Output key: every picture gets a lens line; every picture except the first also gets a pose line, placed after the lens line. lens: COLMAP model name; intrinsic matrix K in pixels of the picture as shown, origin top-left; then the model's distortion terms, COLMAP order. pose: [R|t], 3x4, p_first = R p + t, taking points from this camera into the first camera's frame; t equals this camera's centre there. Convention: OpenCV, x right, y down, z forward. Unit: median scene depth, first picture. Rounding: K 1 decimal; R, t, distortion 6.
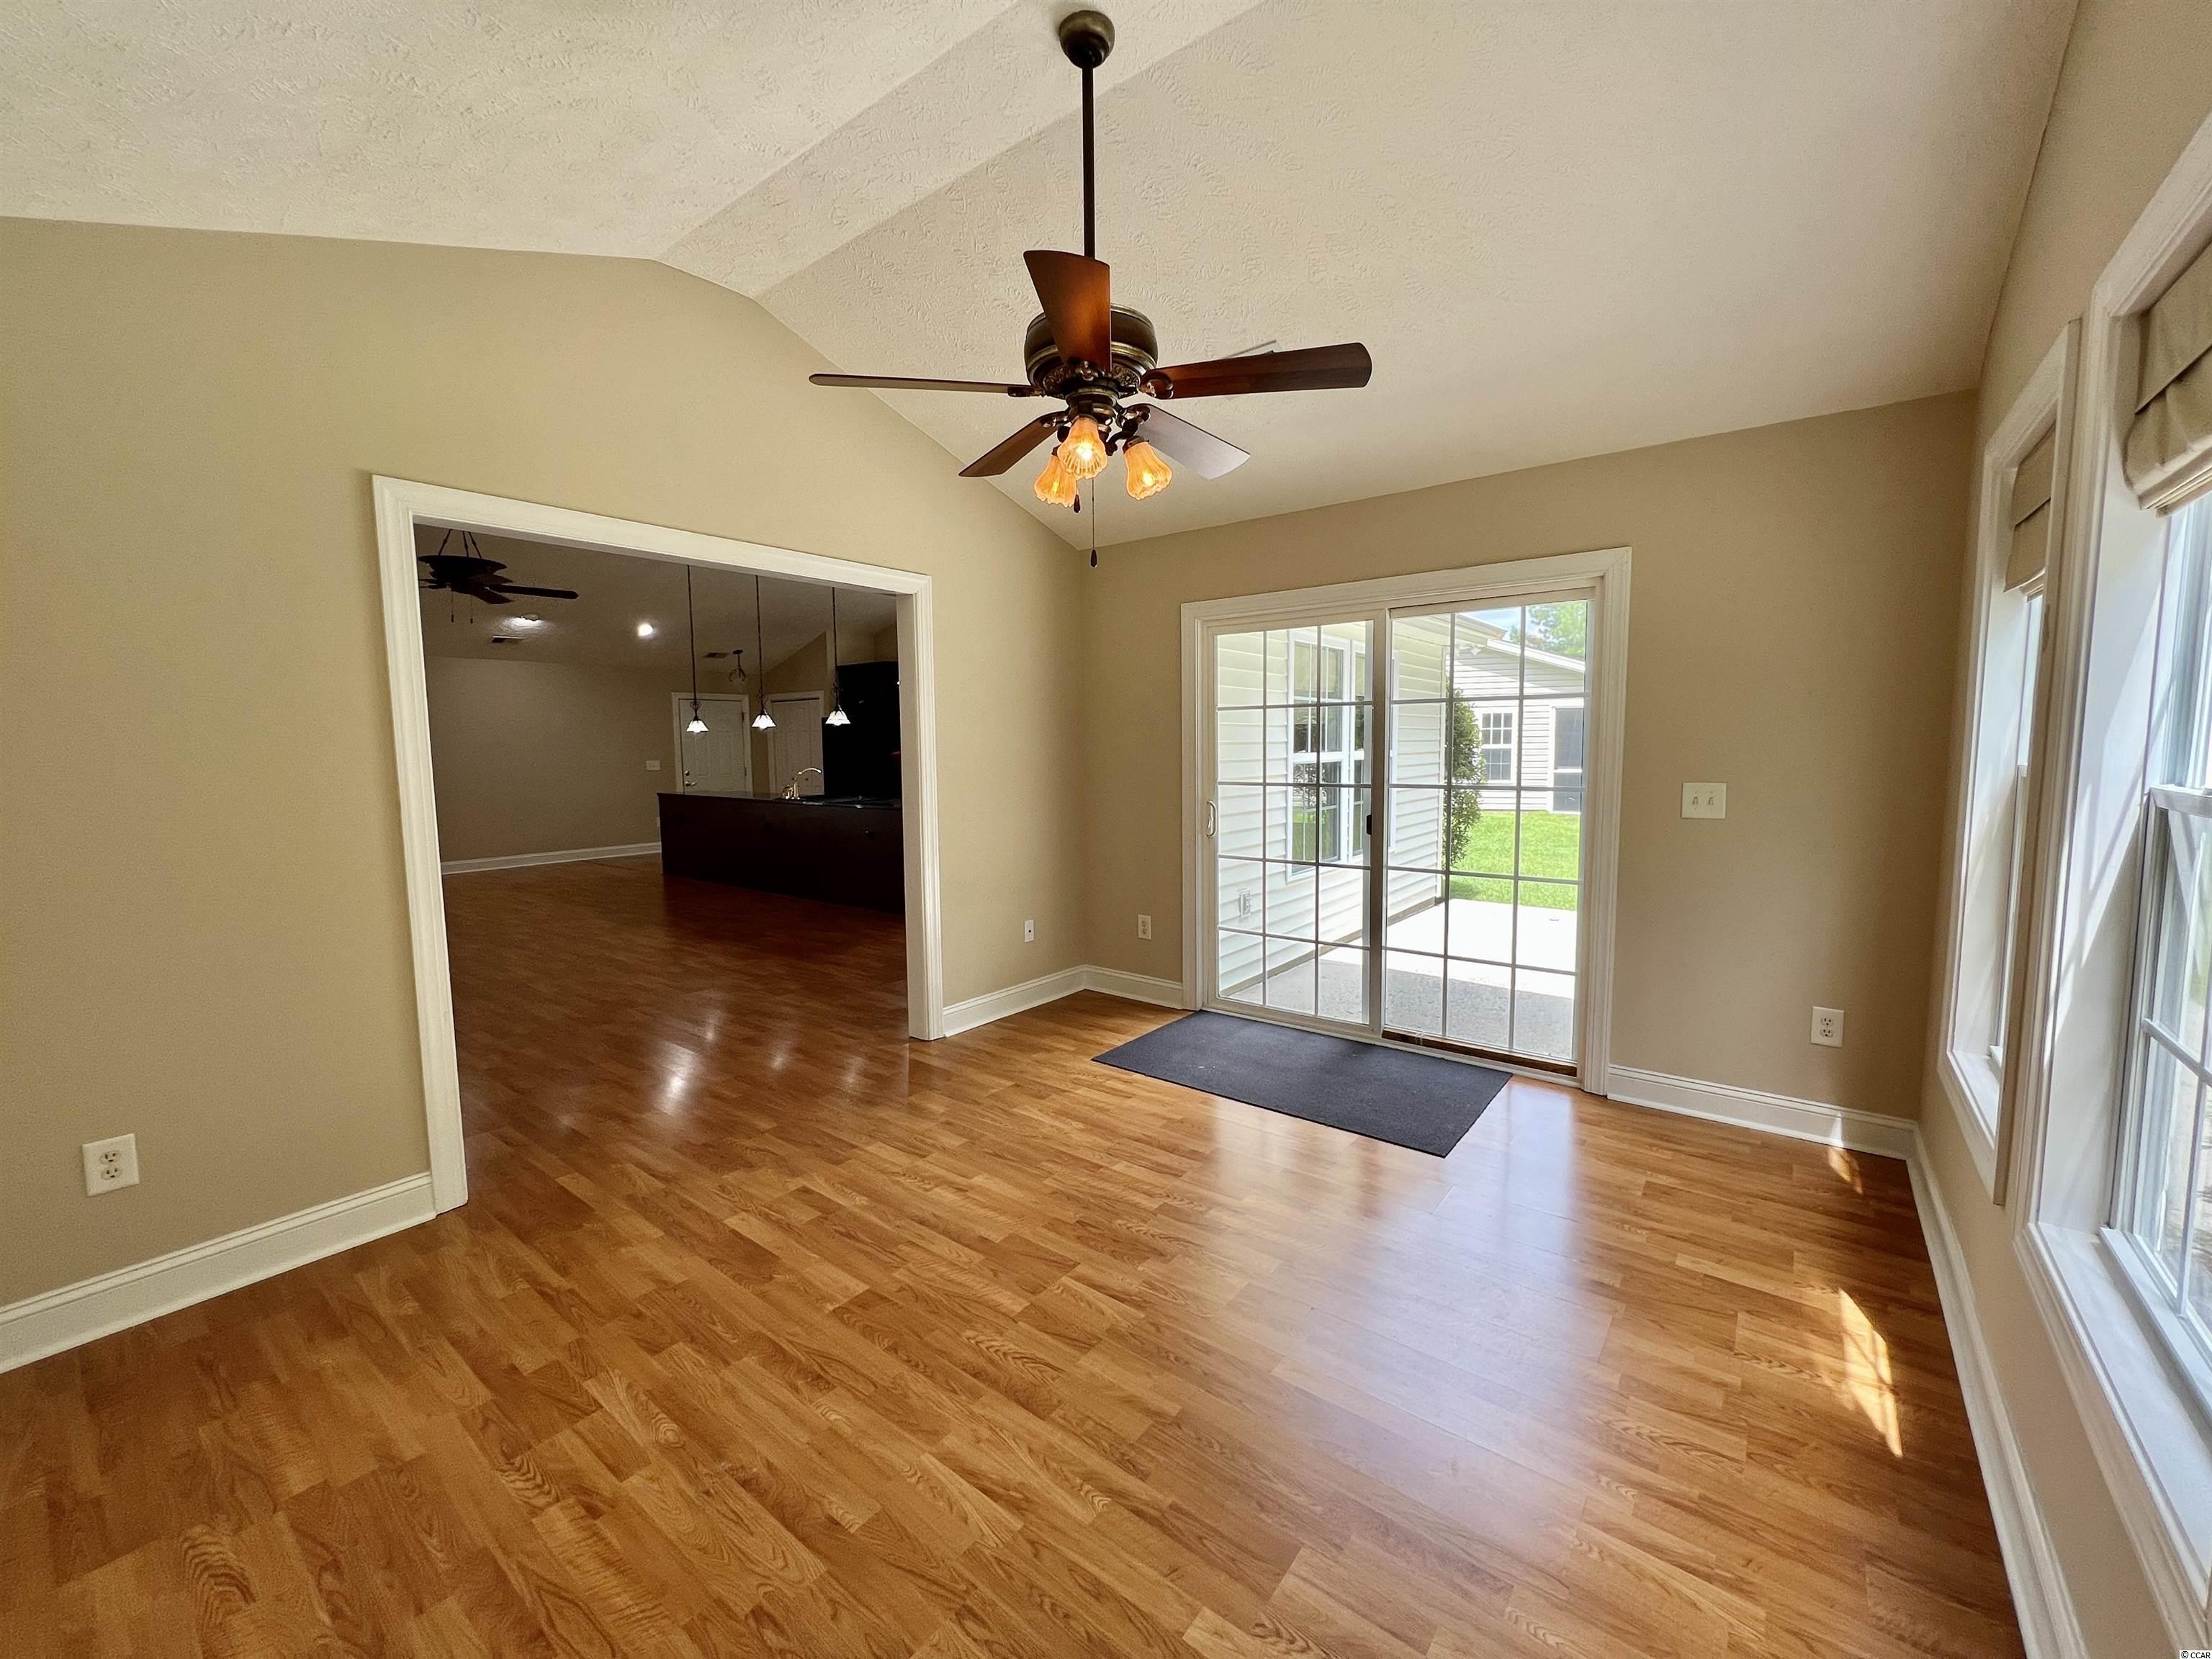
lens RADIAL K [[881.1, 0, 1102.2], [0, 881.1, 823.3], [0, 0, 1]] dist [-0.000398, 0.000177]
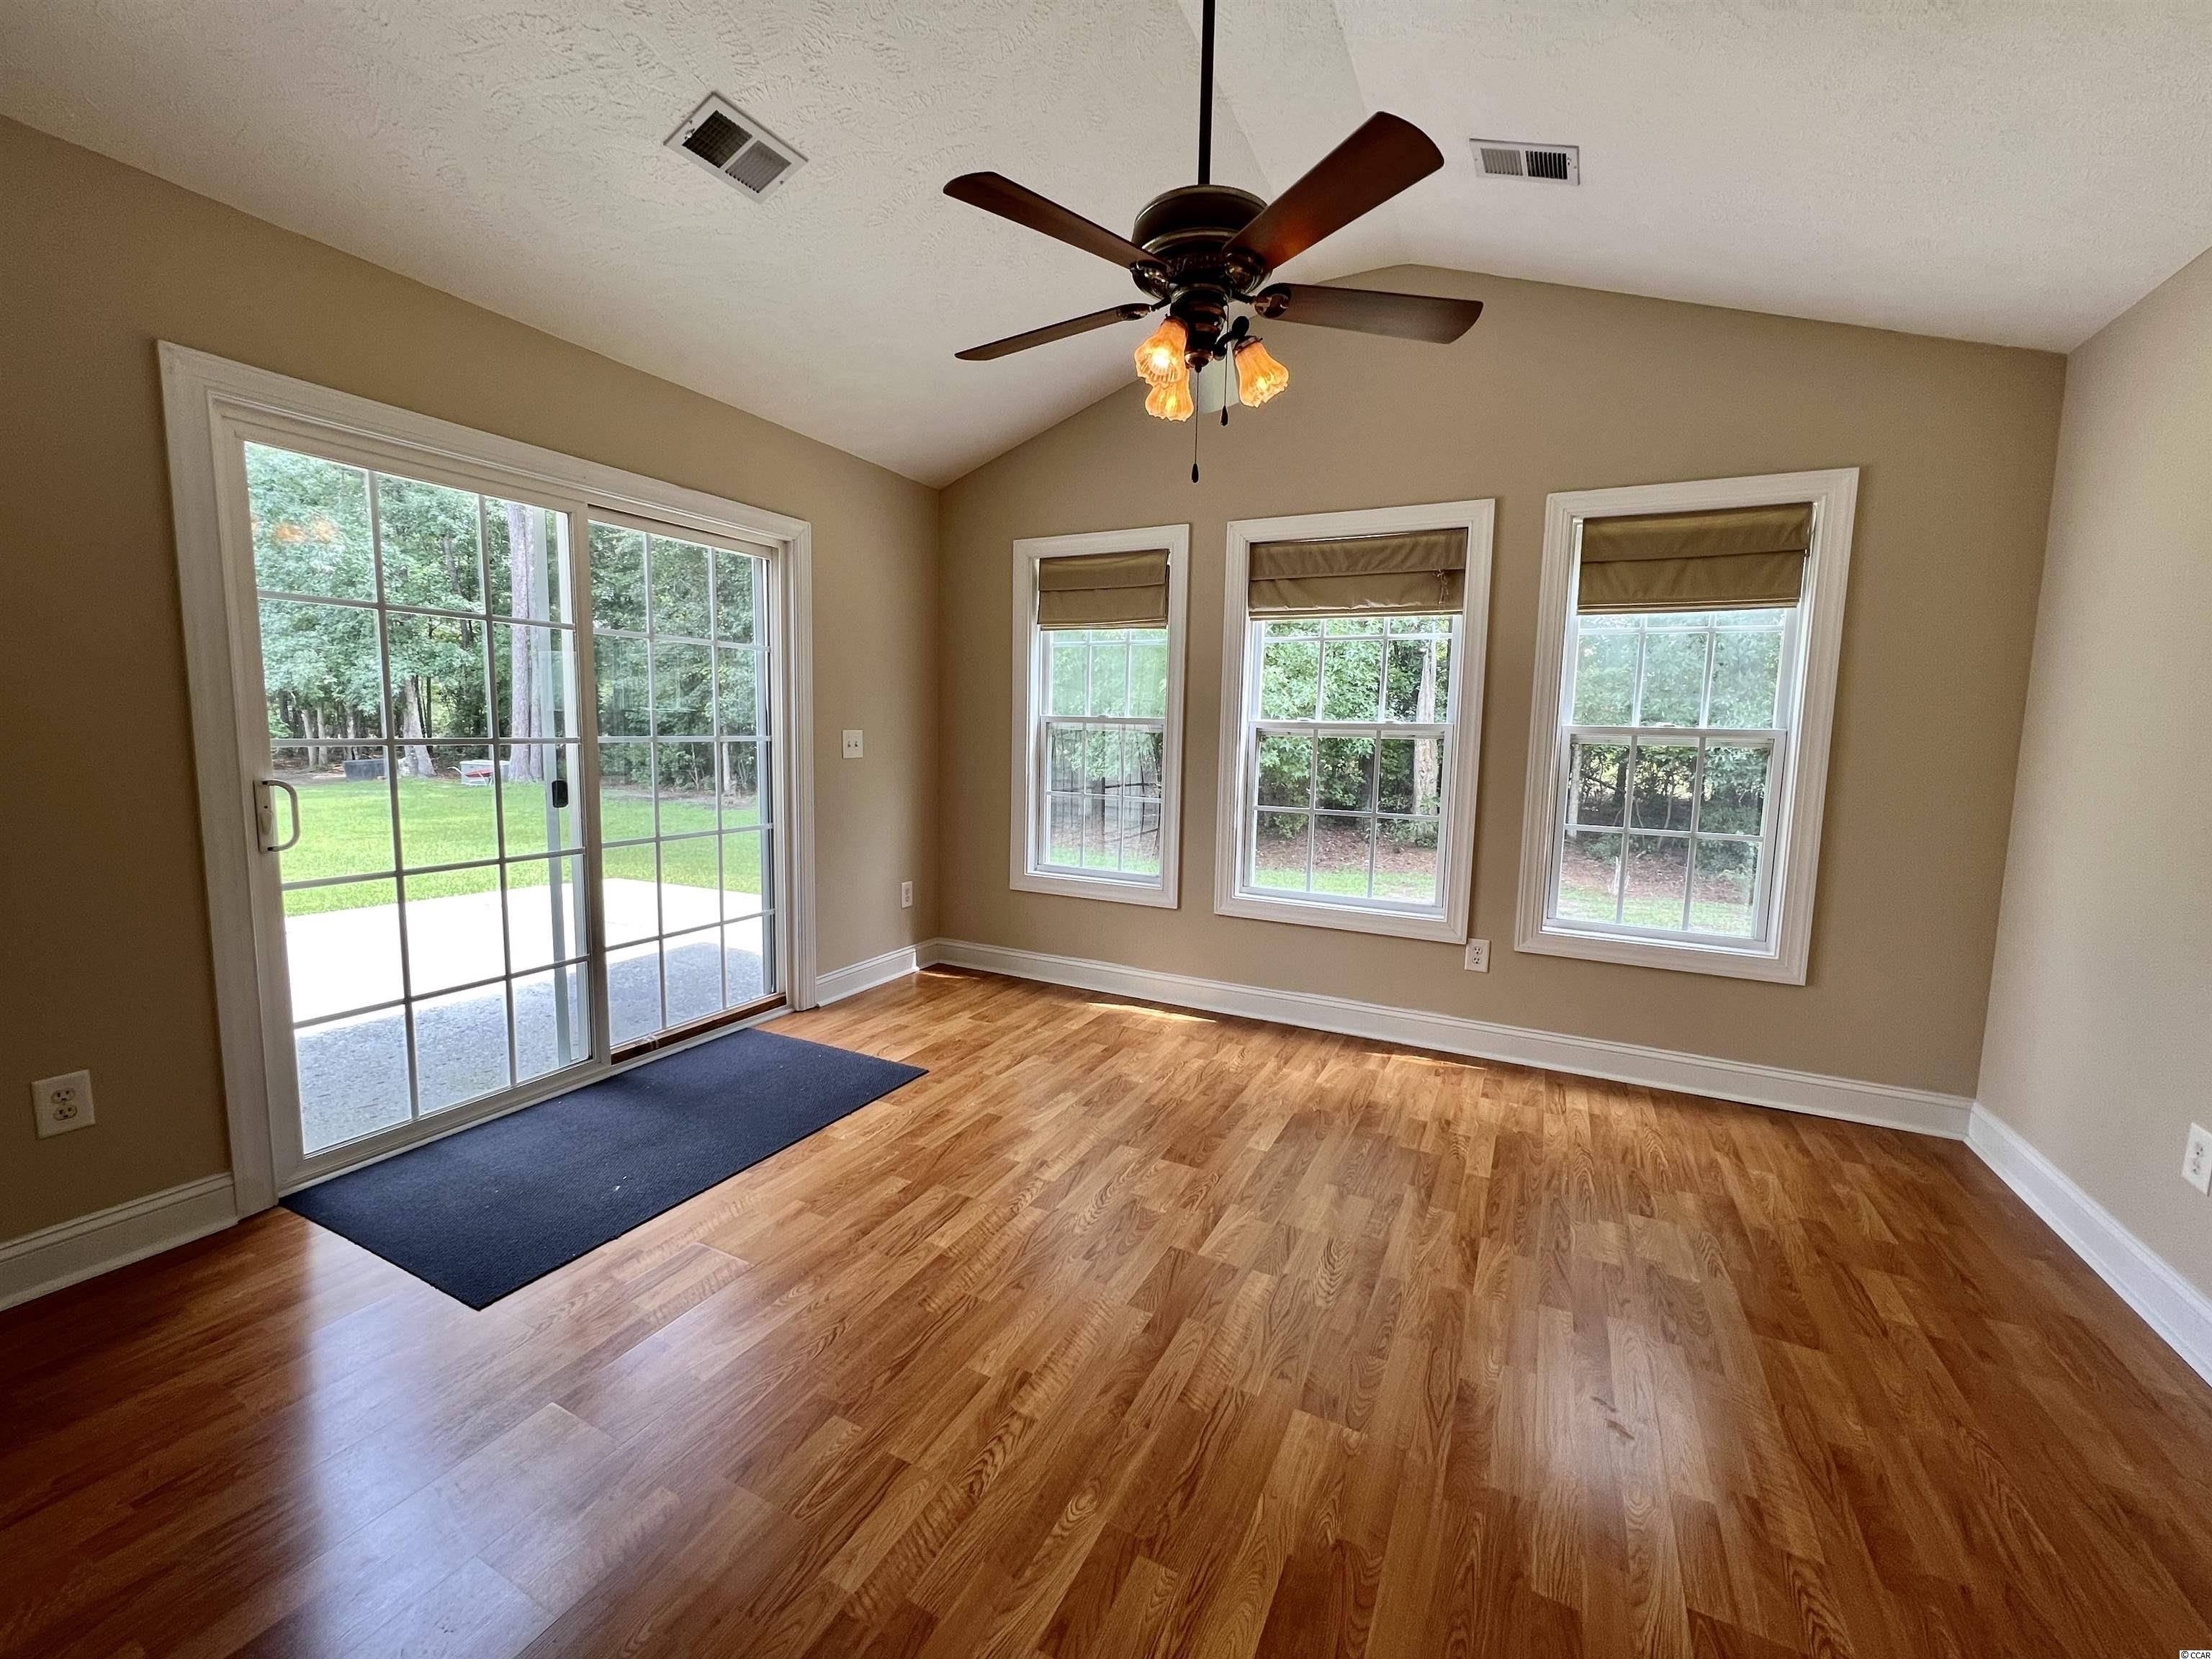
lens RADIAL K [[881.1, 0, 1102.2], [0, 881.1, 823.3], [0, 0, 1]] dist [-0.000398, 0.000177]
pose [[-0.186428, -0.101547, 0.977207, -0.749478], [0.072038, 0.990554, 0.116677, -0.040787], [-0.979824, 0.092148, -0.177352, 1.038558]]
